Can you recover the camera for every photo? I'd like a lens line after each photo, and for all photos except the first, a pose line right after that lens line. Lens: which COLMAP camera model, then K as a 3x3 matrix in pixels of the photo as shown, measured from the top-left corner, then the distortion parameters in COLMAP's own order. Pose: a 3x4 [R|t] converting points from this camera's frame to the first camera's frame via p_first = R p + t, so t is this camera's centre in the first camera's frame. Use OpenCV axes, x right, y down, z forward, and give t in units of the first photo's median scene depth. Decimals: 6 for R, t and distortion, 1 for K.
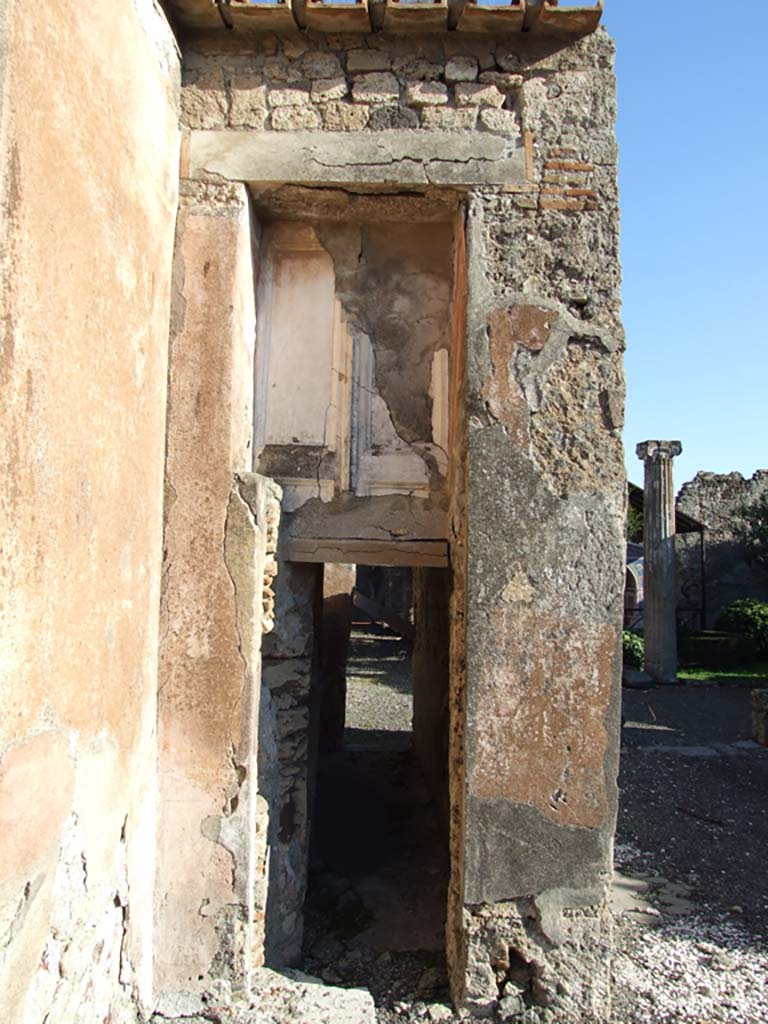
lens RADIAL K [[872.9, 0, 383.4], [0, 872.9, 510.3], [0, 0, 1]] dist [-0.044301, 0.033799]
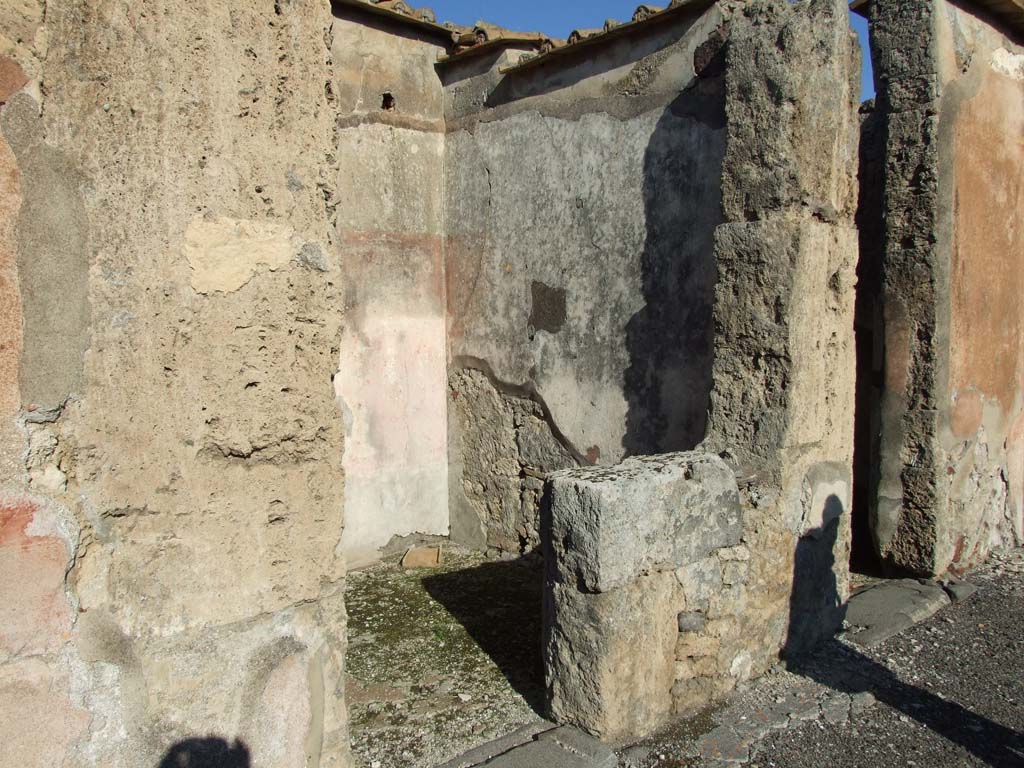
lens RADIAL K [[872.9, 0, 512.1], [0, 872.9, 383.8], [0, 0, 1]] dist [-0.044301, 0.033799]
pose [[0.677928, 0.020143, -0.734852, 0.516921], [0.072522, 0.992916, 0.094121, -0.103511], [0.731542, -0.117100, 0.671665, -1.548428]]
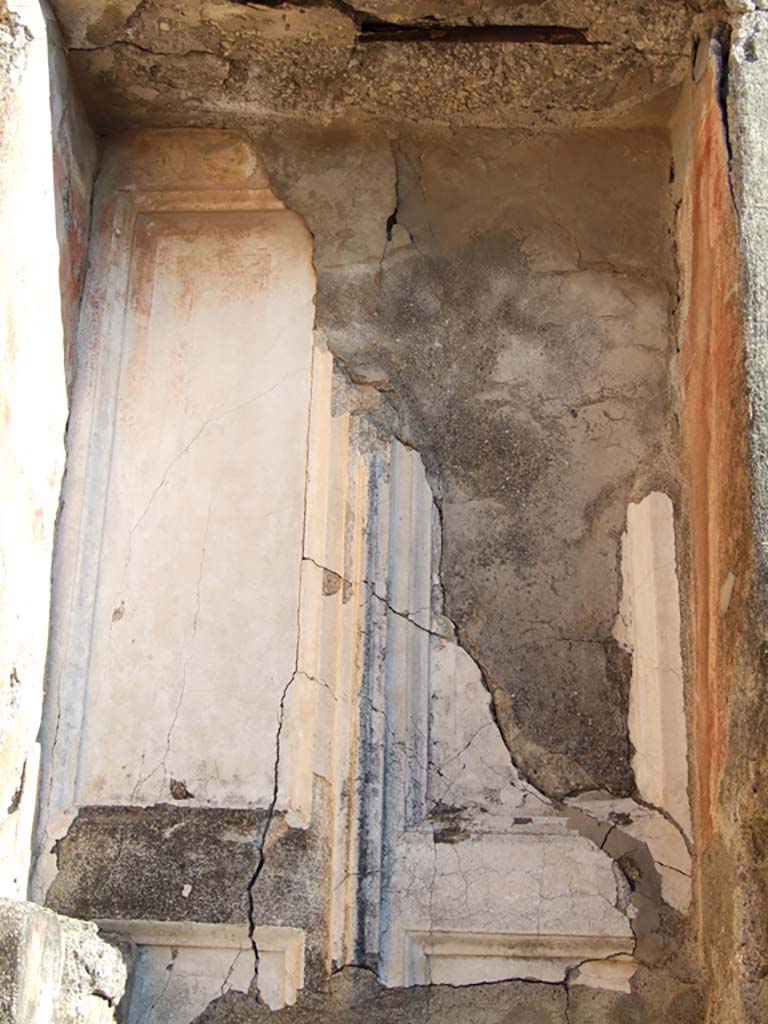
lens RADIAL K [[1486.9, 0, 378.6], [0, 1486.9, 510.9], [0, 0, 1]] dist [0.022266, 0.000000]
pose [[0.999362, -0.011529, -0.033813, -0.013568], [0.000016, 0.946644, -0.322281, -0.006252], [0.035724, 0.322075, 0.946040, 0.487841]]
